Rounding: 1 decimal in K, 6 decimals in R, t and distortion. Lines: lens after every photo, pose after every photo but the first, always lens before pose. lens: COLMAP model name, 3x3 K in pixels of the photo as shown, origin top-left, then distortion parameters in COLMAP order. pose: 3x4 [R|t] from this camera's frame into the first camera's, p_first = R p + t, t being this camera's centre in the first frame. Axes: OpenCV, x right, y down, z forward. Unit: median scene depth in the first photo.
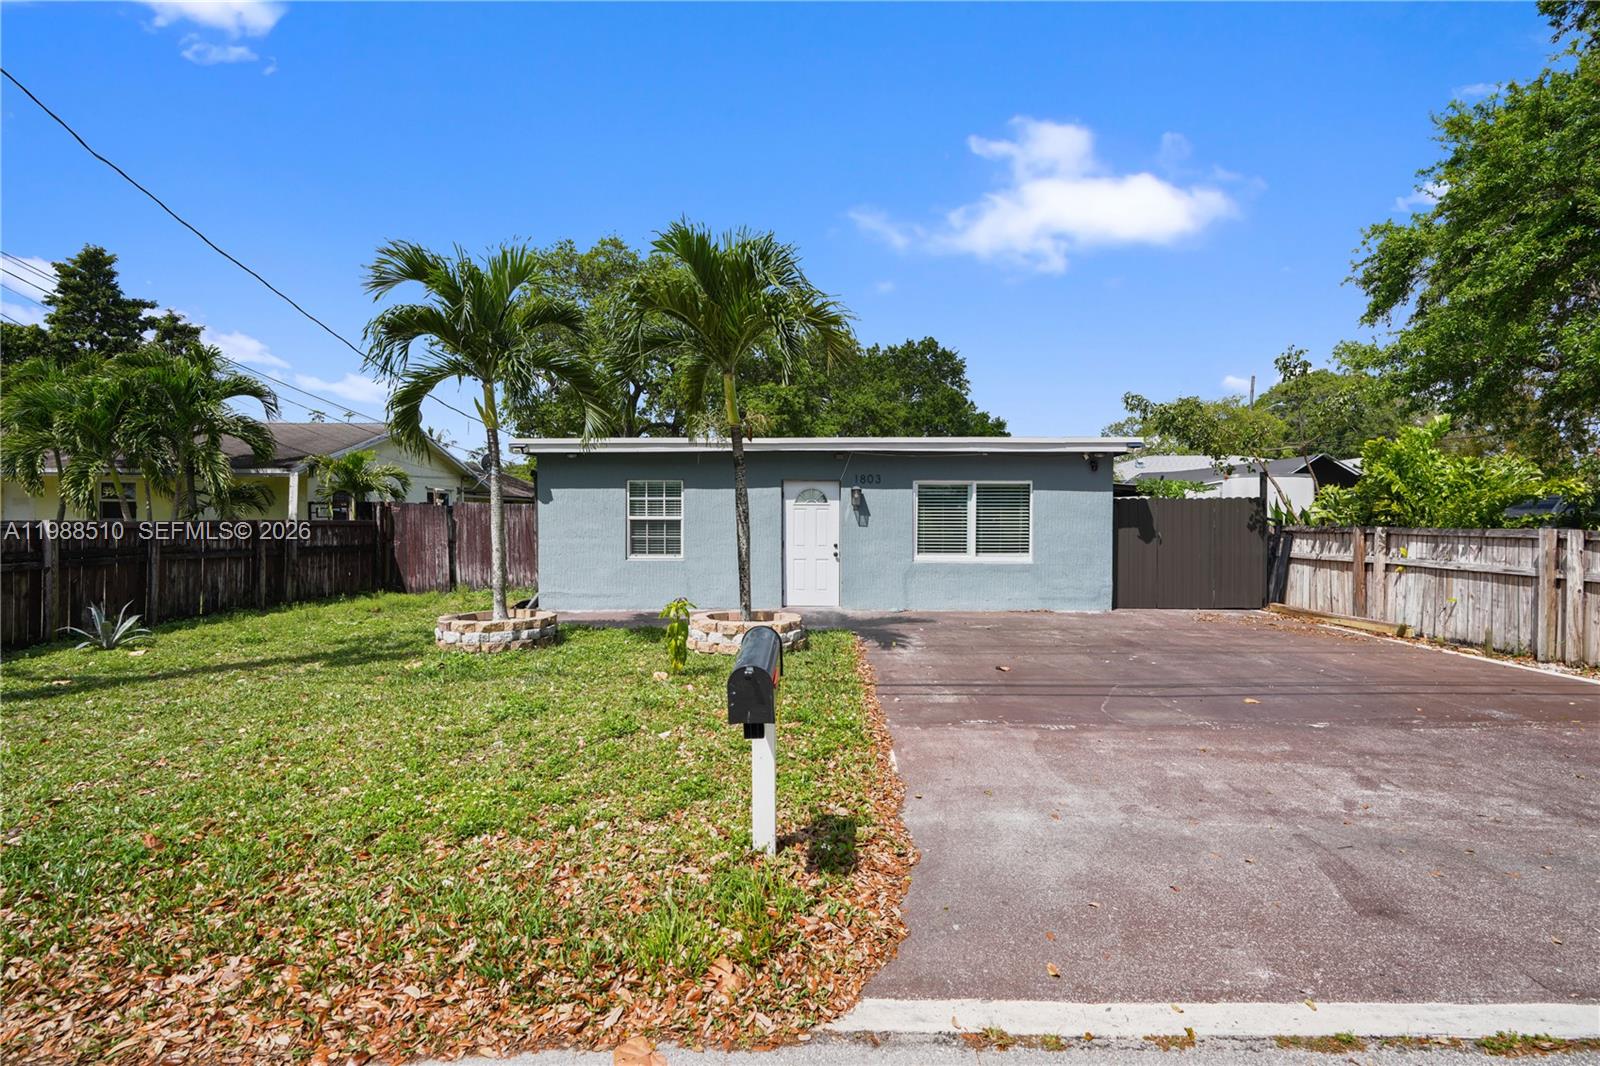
lens RADIAL K [[737.2, 0, 800.6], [0, 737.2, 534.4], [0, 0, 1]] dist [-0.007310, 0.002148]
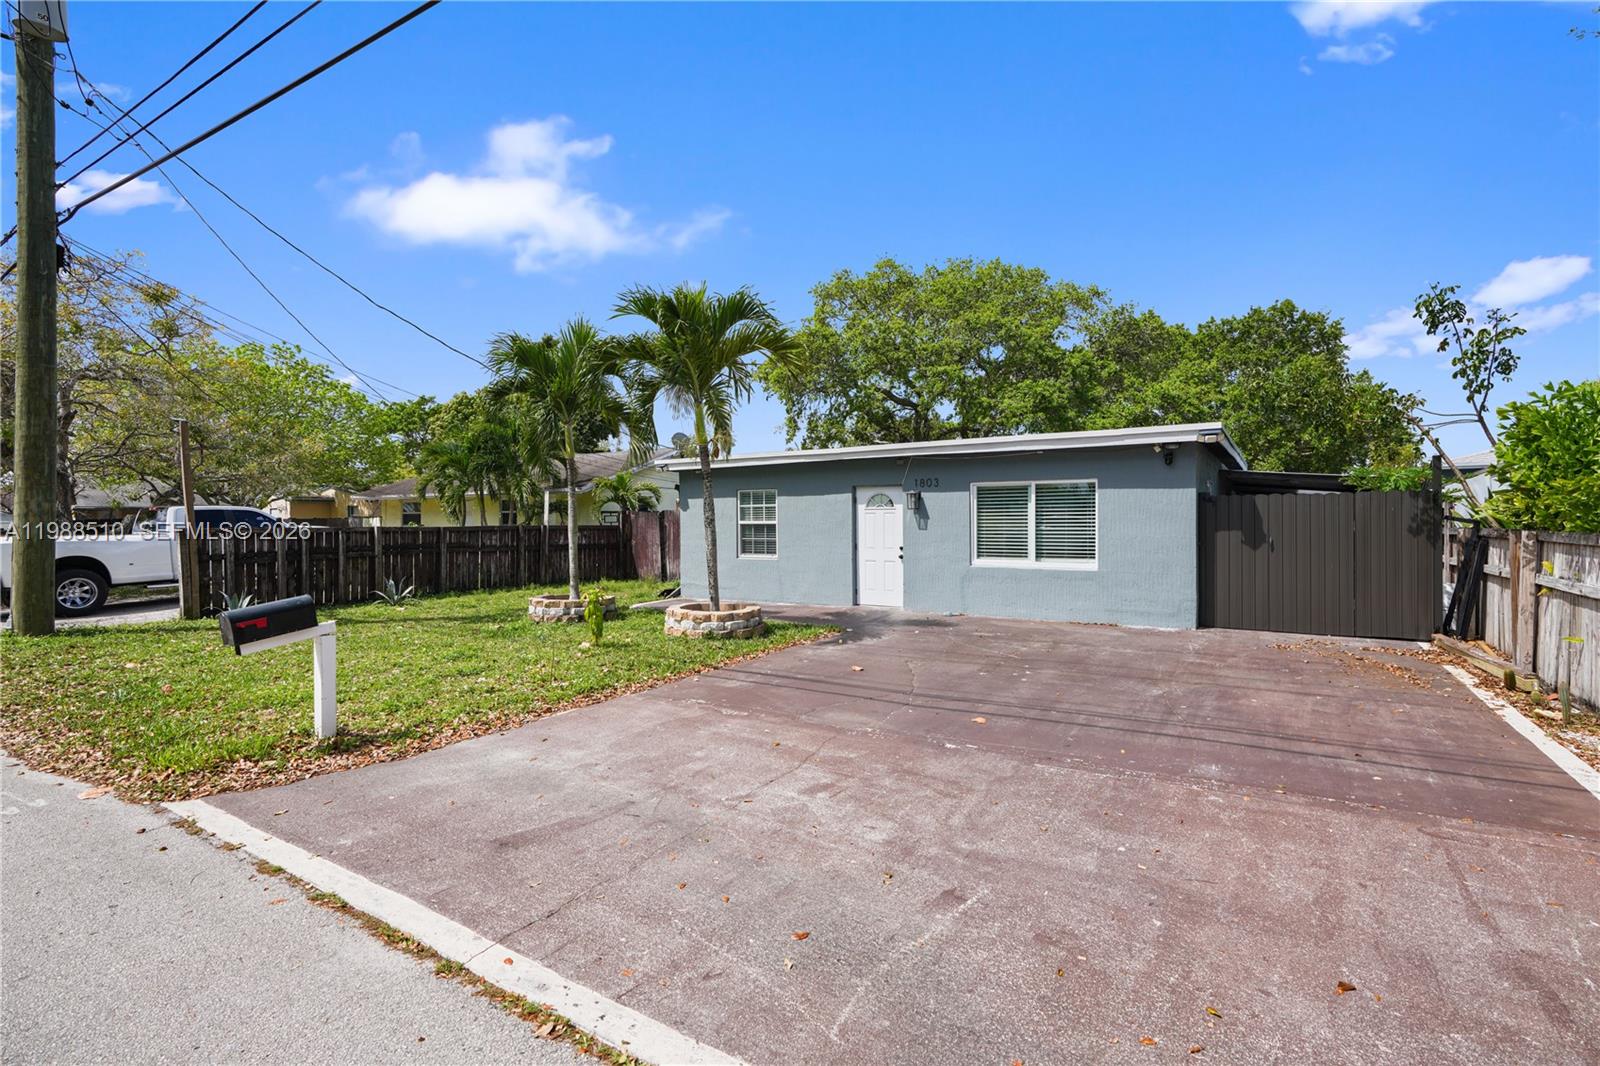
lens RADIAL K [[737.2, 0, 802.1], [0, 737.2, 532.3], [0, 0, 1]] dist [-0.007310, 0.002148]
pose [[0.858334, 0.001678, -0.513089, 0.464544], [-0.004294, 0.999983, -0.003914, -0.002615], [0.513073, 0.005563, 0.858327, 0.046046]]
